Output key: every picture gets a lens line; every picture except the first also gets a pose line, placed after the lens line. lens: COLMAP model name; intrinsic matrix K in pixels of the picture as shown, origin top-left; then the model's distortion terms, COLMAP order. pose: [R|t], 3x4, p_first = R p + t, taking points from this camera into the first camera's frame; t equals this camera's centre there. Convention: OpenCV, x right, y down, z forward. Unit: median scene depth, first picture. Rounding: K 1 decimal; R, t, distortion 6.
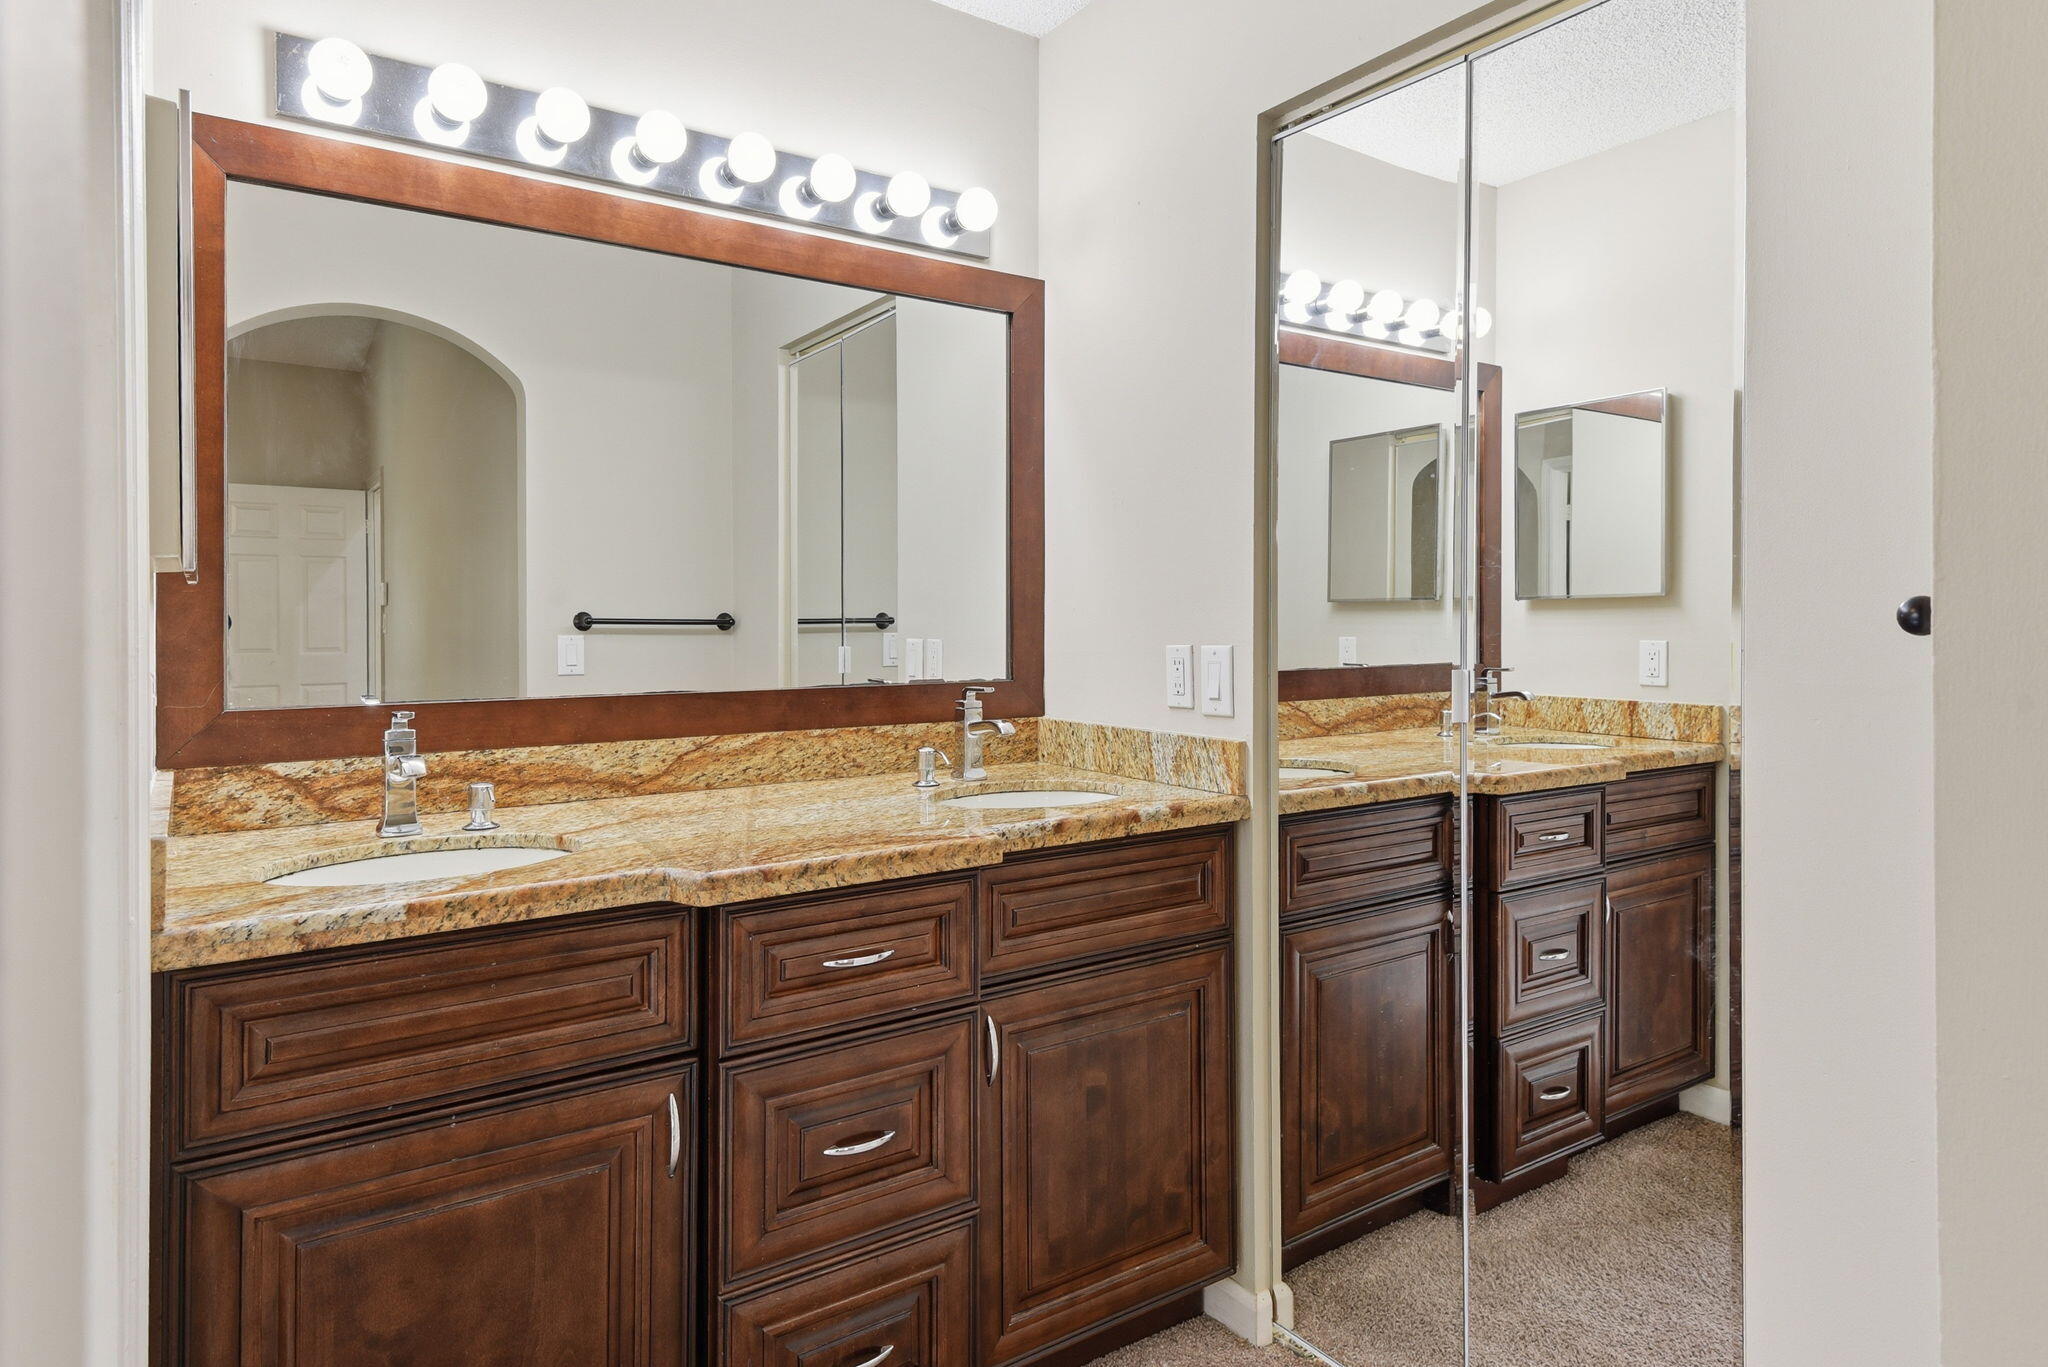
lens RADIAL K [[1181.9, 0, 1024.4], [0, 1181.9, 631.1], [0, 0, 1]] dist [0.001151, 0.001554]
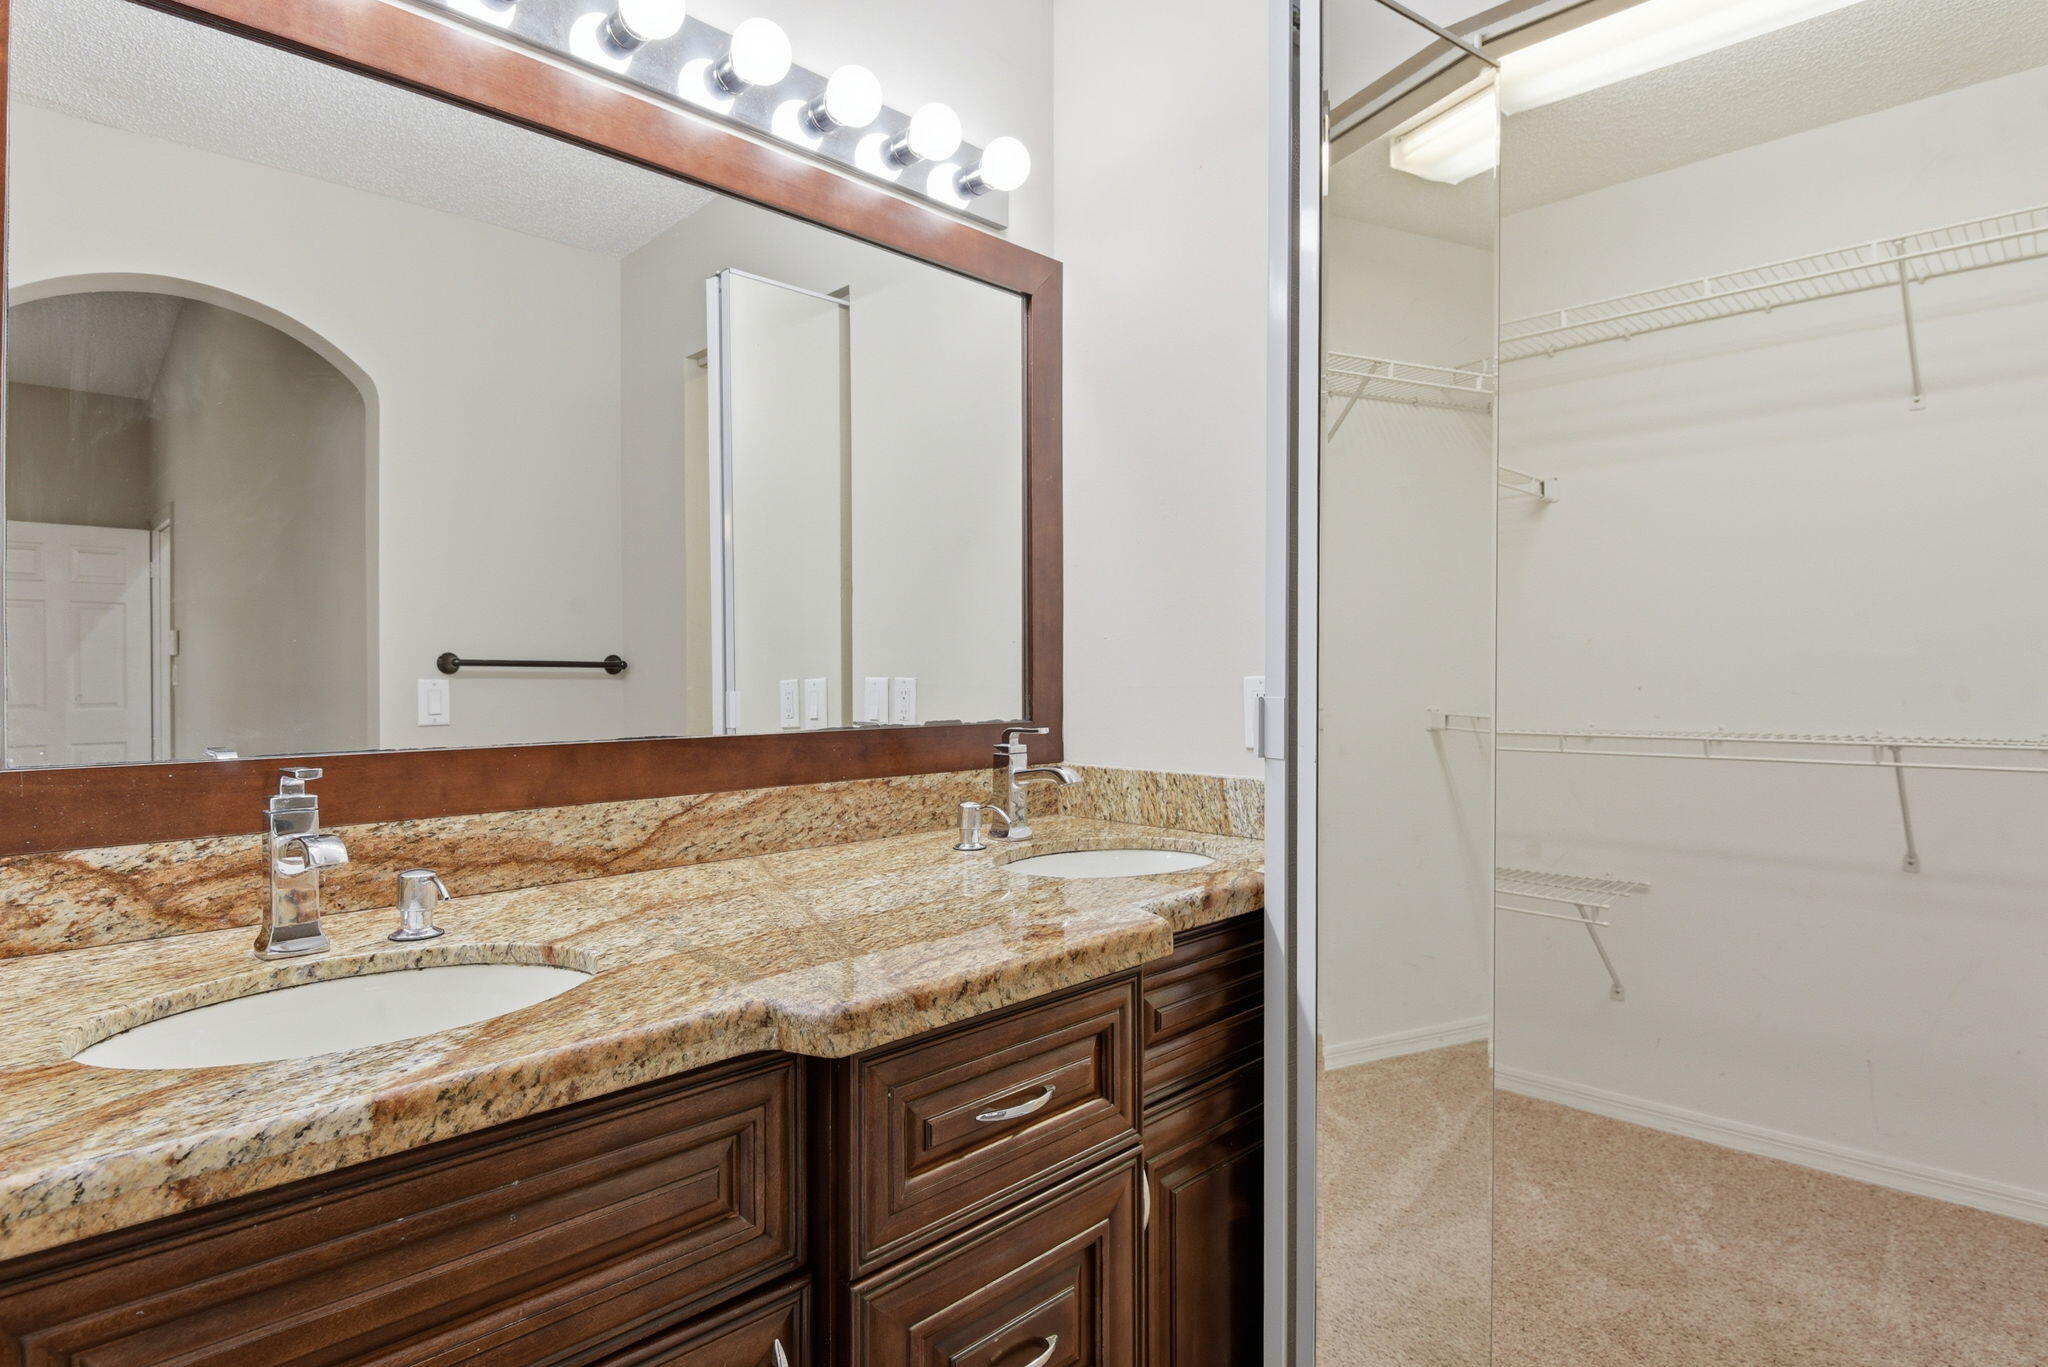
lens RADIAL K [[1089.4, 0, 1024.0], [0, 1089.4, 683.5], [0, 0, 1]] dist [-0.020861, -0.003206]
pose [[0.983184, -0.004513, 0.182564, -0.226470], [0.004970, 0.999986, -0.002046, 0.022850], [-0.182552, 0.002919, 0.983192, 0.317329]]
